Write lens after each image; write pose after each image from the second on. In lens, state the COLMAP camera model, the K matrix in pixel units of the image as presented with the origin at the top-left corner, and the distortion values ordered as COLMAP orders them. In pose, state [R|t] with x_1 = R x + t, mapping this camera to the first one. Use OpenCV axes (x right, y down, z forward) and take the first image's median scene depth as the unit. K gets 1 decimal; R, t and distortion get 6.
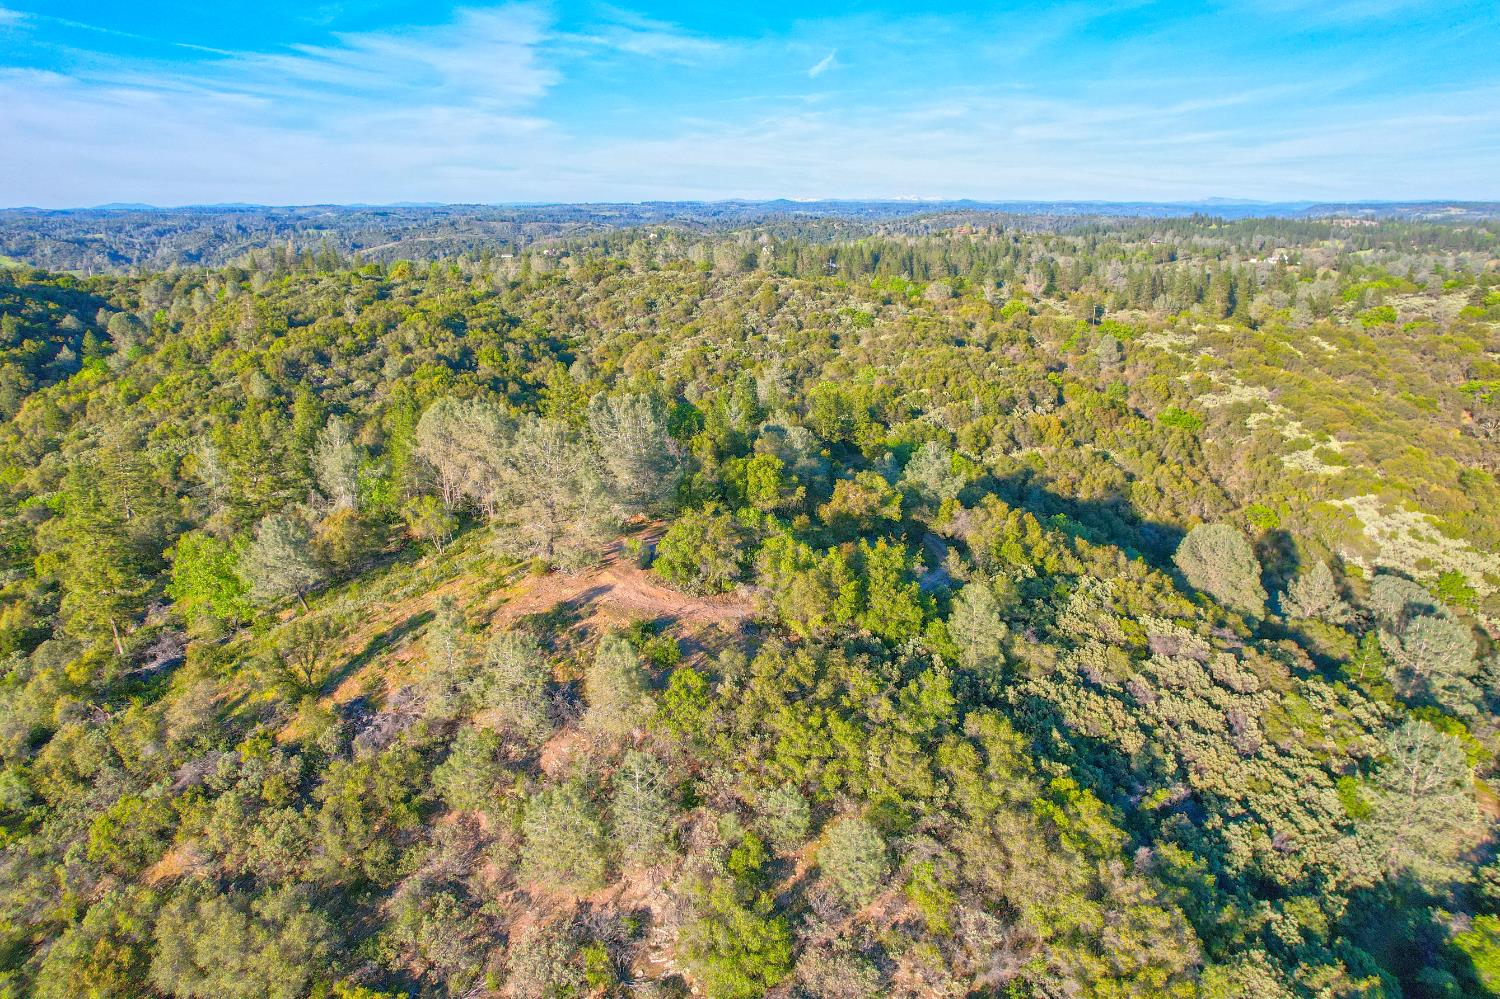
lens RADIAL K [[933.8, 0, 750.0], [0, 933.8, 499.5], [0, 0, 1]] dist [-0.101244, 0.087813]
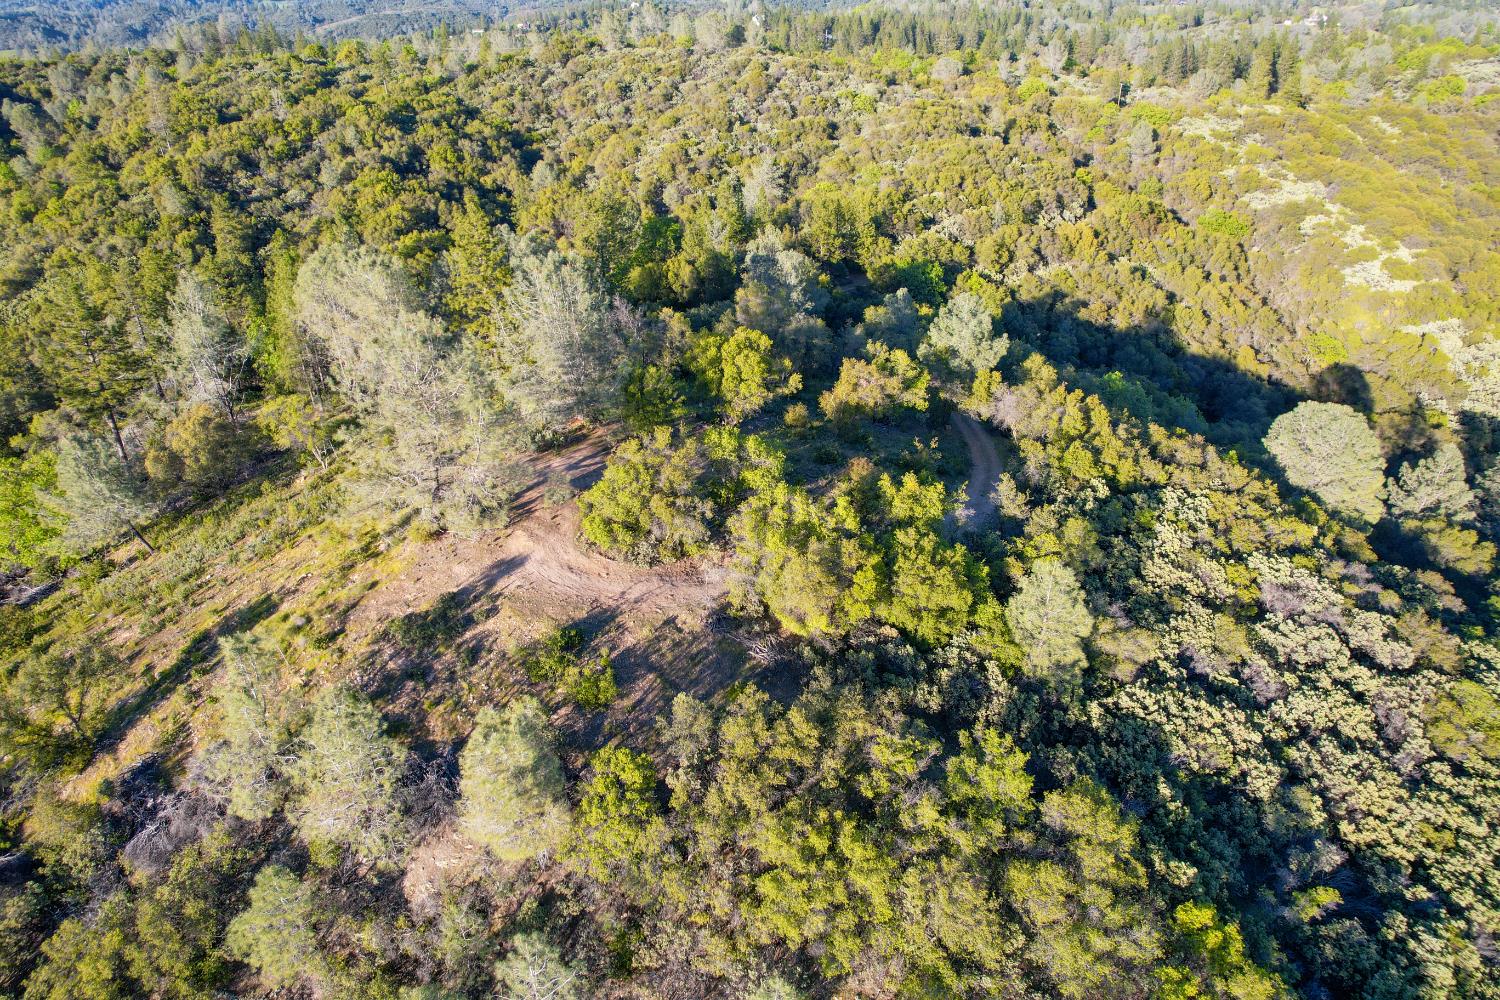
lens RADIAL K [[933.8, 0, 750.0], [0, 933.8, 500.0], [0, 0, 1]] dist [-0.101244, 0.087813]
pose [[0.999869, -0.015865, 0.003193, 0.005997], [0.014779, 0.975583, 0.219135, -0.031863], [-0.006592, -0.219059, 0.975689, 0.106625]]
